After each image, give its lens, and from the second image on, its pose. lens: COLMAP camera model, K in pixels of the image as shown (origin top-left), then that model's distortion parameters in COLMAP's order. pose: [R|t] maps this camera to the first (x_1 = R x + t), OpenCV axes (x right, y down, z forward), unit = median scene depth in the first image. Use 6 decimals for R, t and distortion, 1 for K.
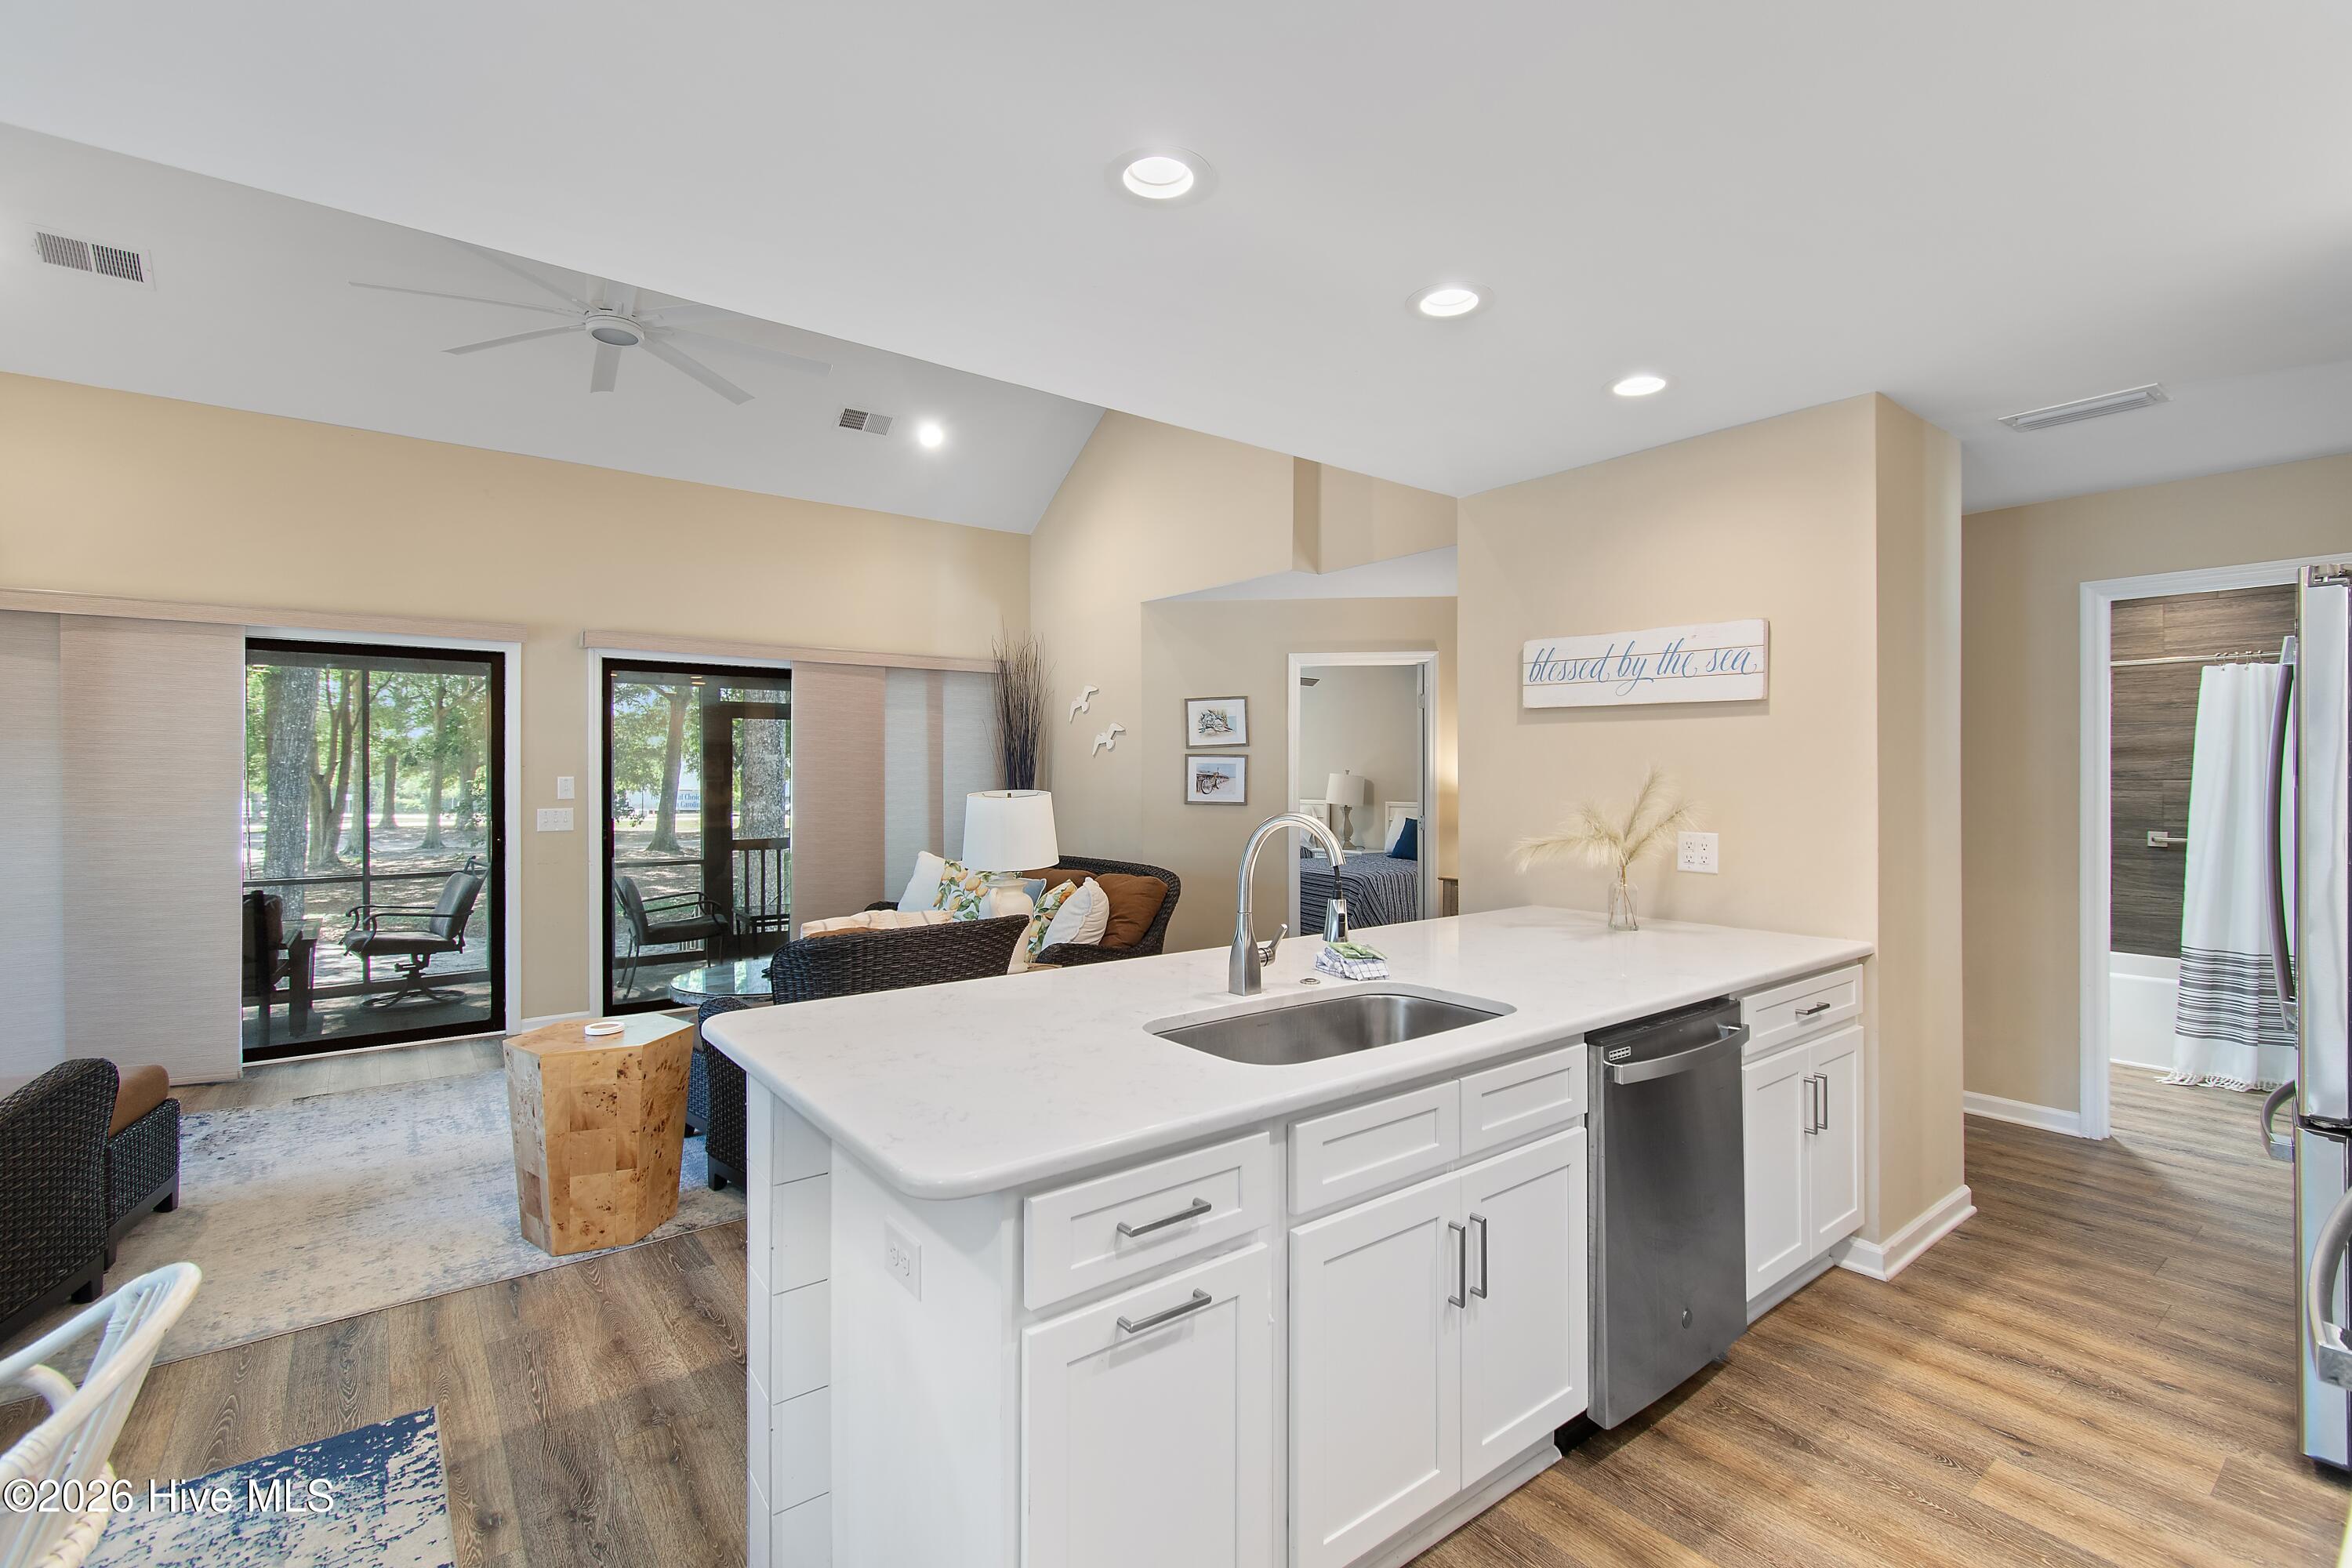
lens RADIAL K [[1037.7, 0, 1162.4], [0, 1037.7, 775.8], [0, 0, 1]] dist [0.003601, -0.000745]
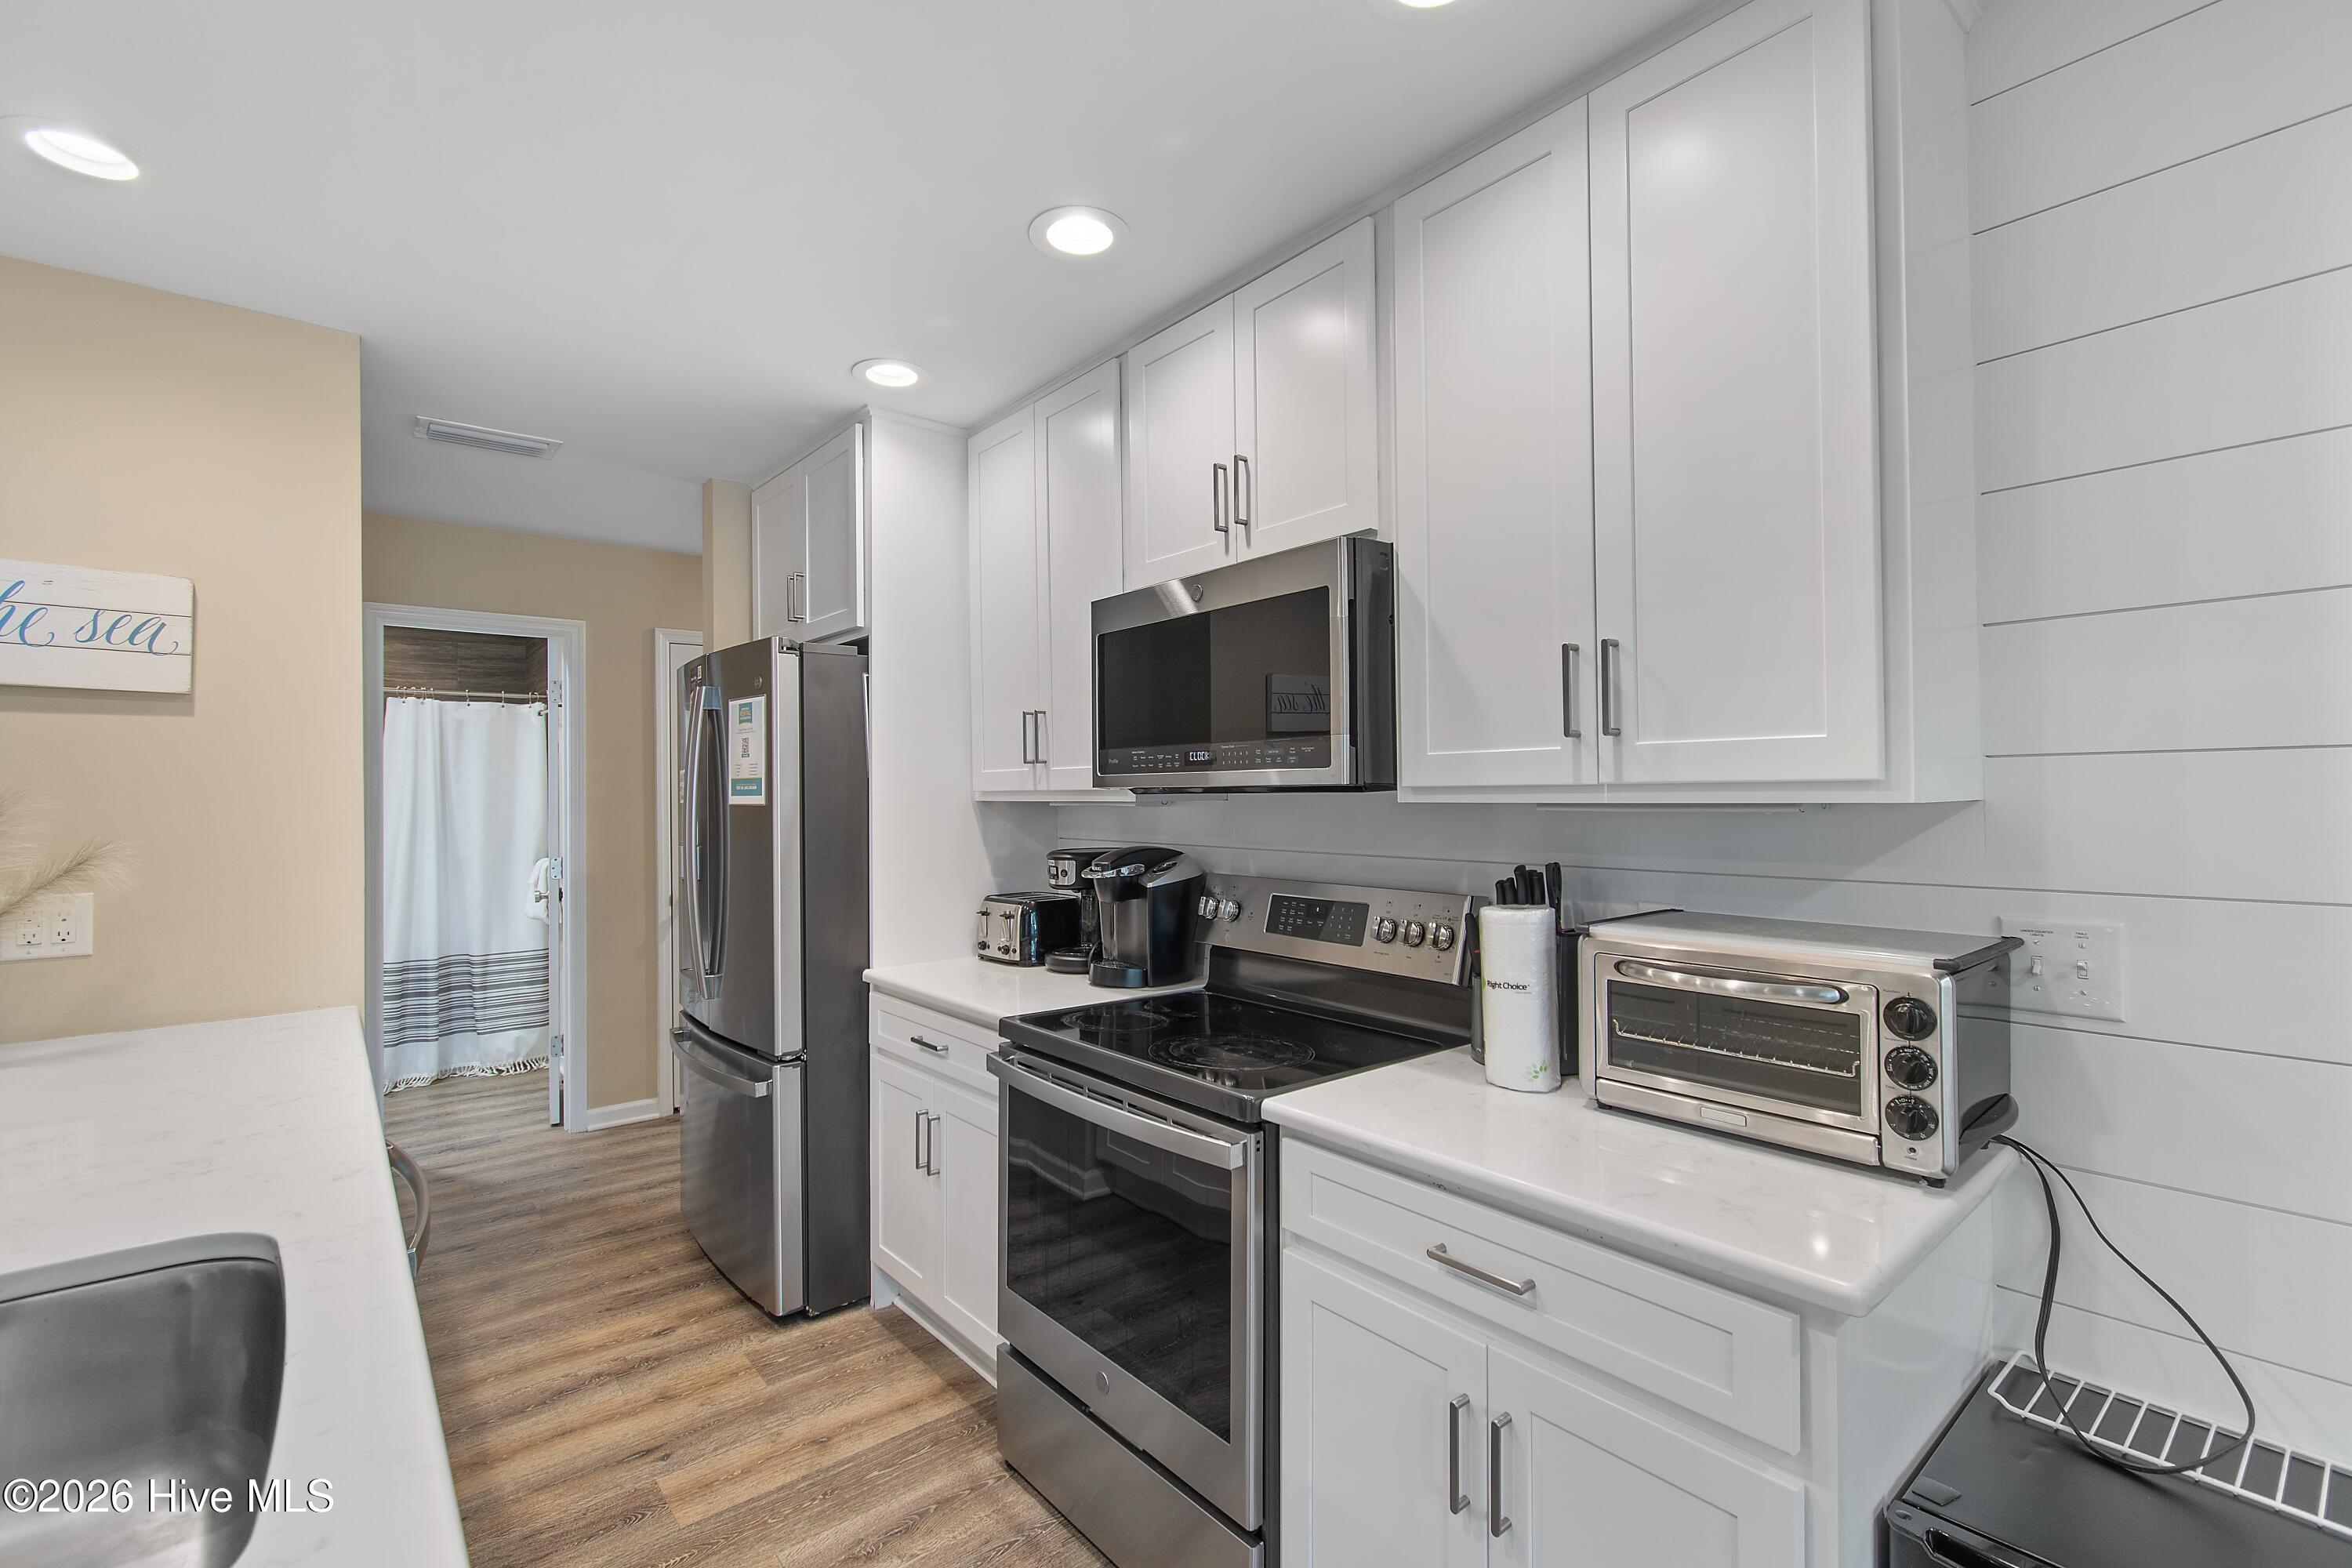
lens RADIAL K [[1037.7, 0, 1175.0], [0, 1037.7, 788.3], [0, 0, 1]] dist [0.003601, -0.000745]
pose [[-0.045293, 0.003056, 0.998969, -0.155446], [0.010422, 0.999942, -0.002586, -0.001327], [-0.998919, 0.010294, -0.045322, 0.376690]]
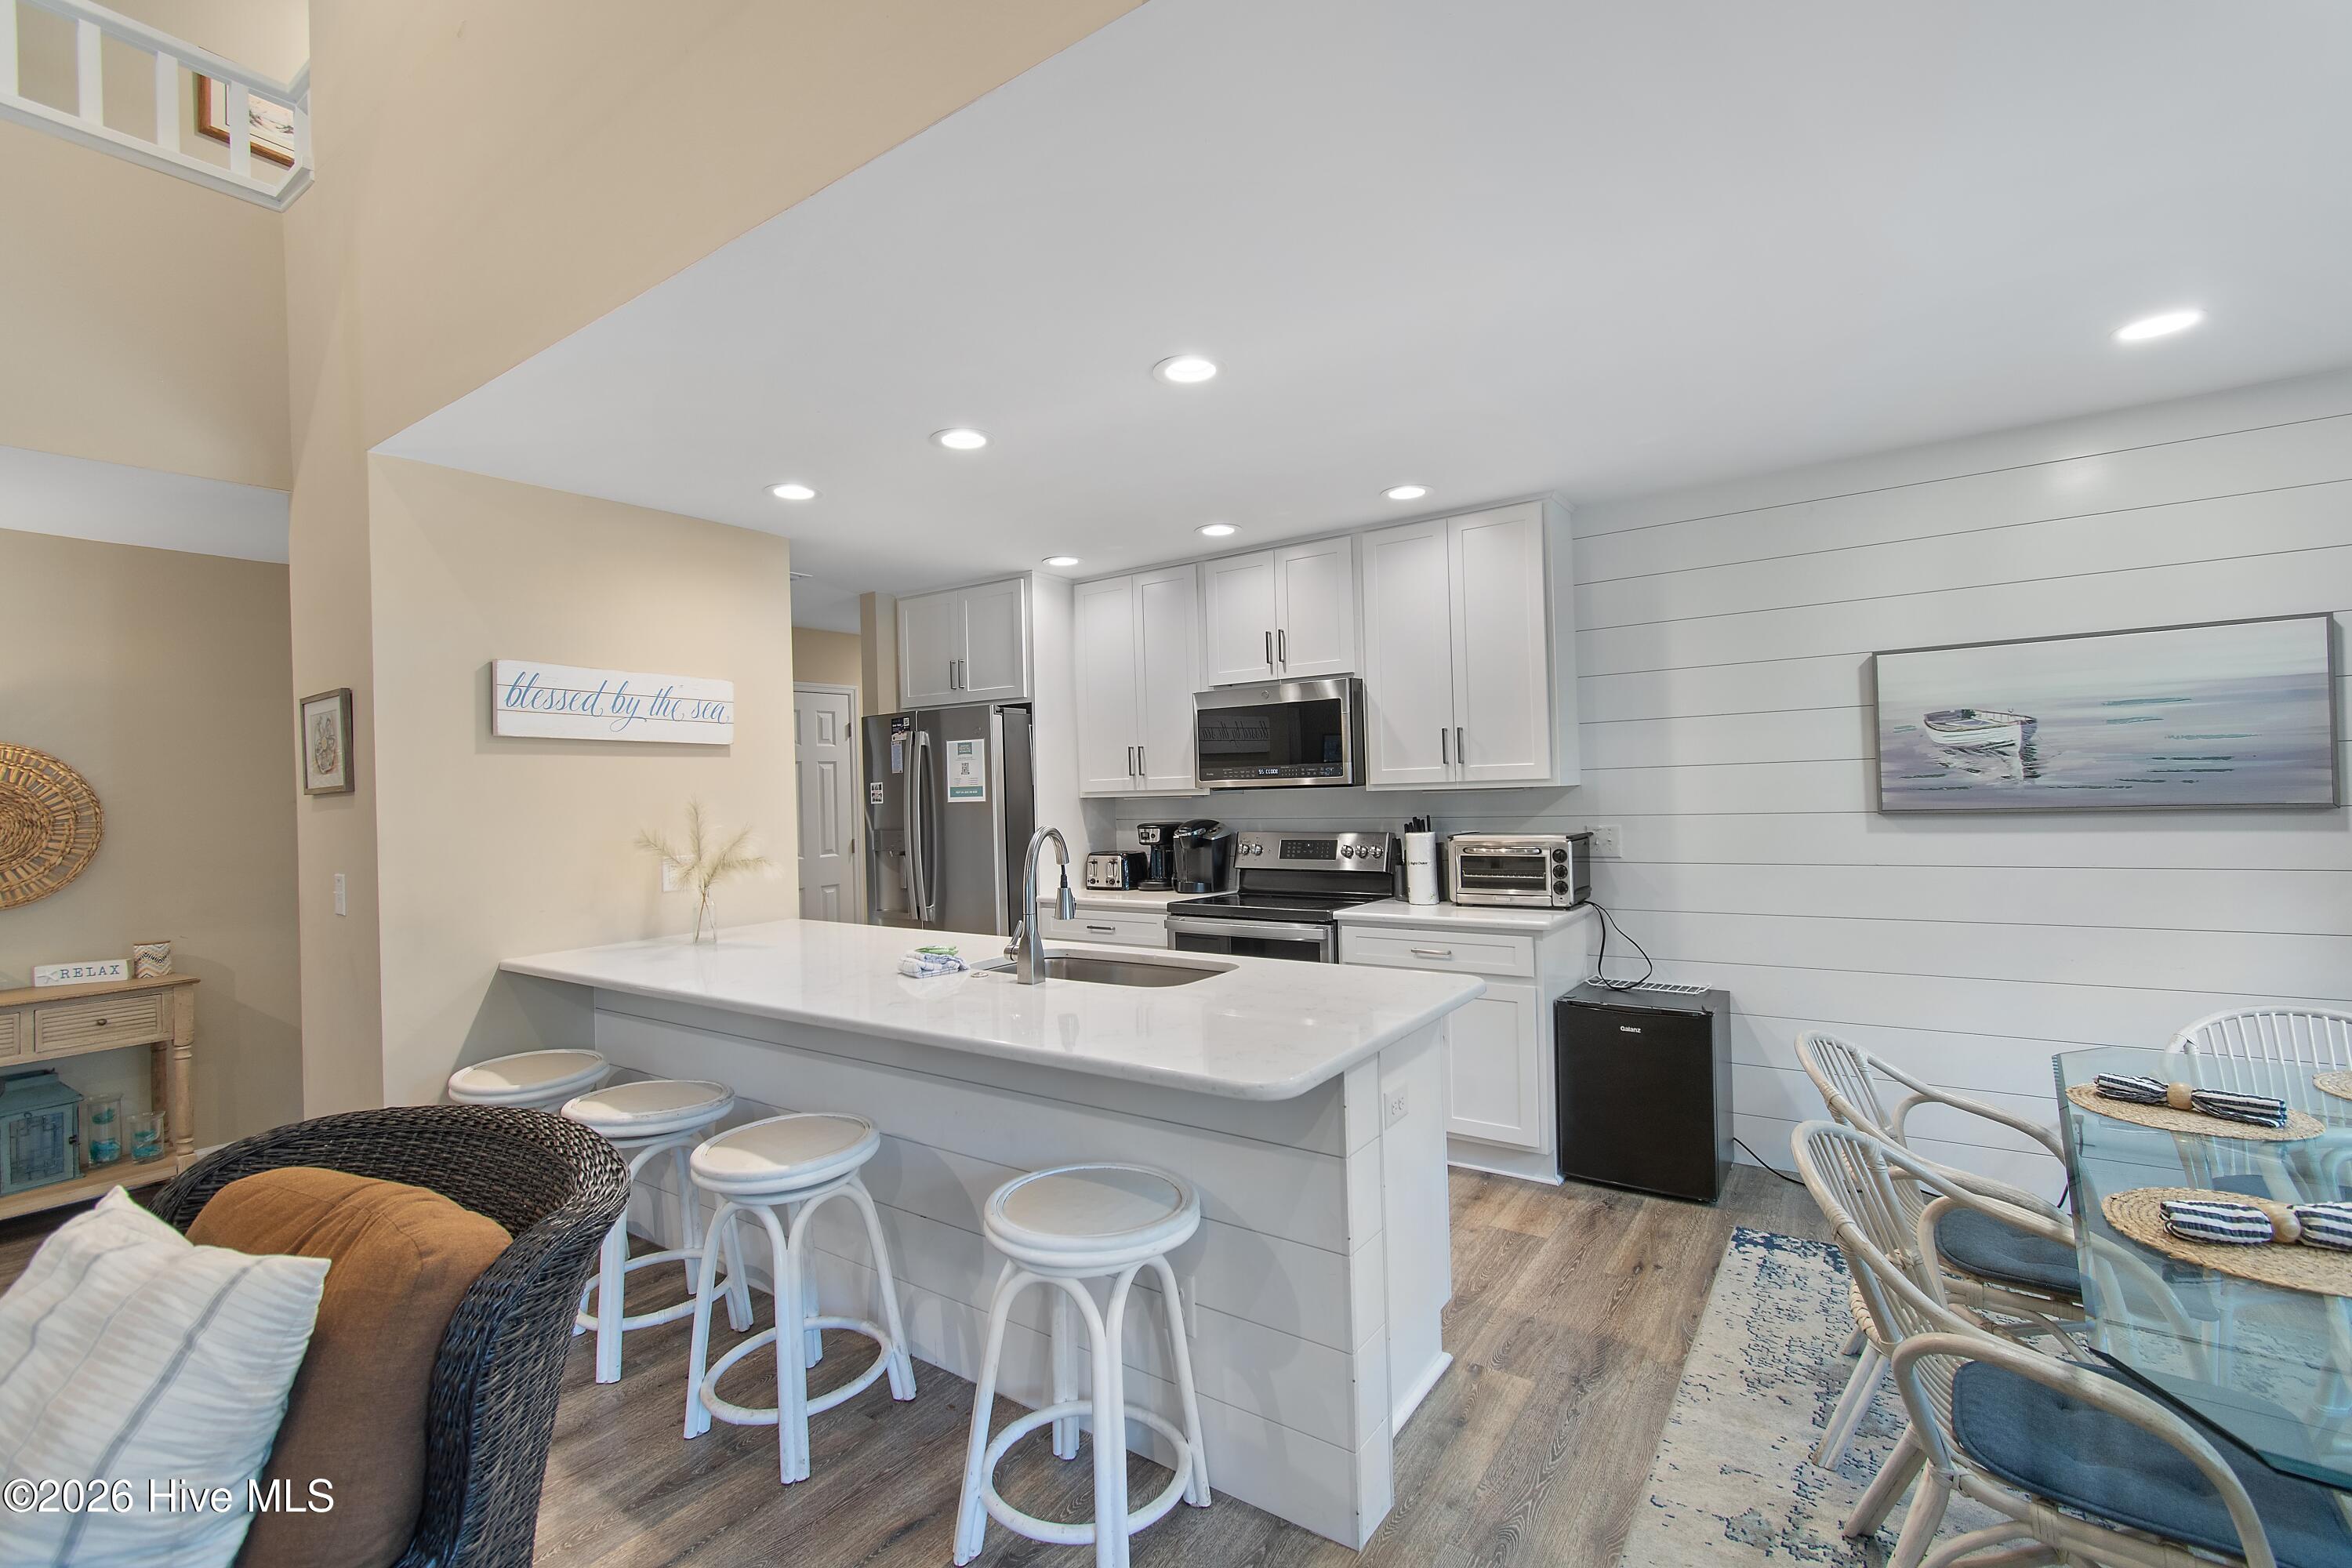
lens RADIAL K [[1037.7, 0, 1179.5], [0, 1037.7, 789.5], [0, 0, 1]] dist [0.003601, -0.000745]
pose [[-0.306333, 0.006906, 0.951899, -0.814256], [0.029307, 0.999568, 0.002180, -0.005808], [-0.951473, 0.028565, -0.306403, 0.889833]]
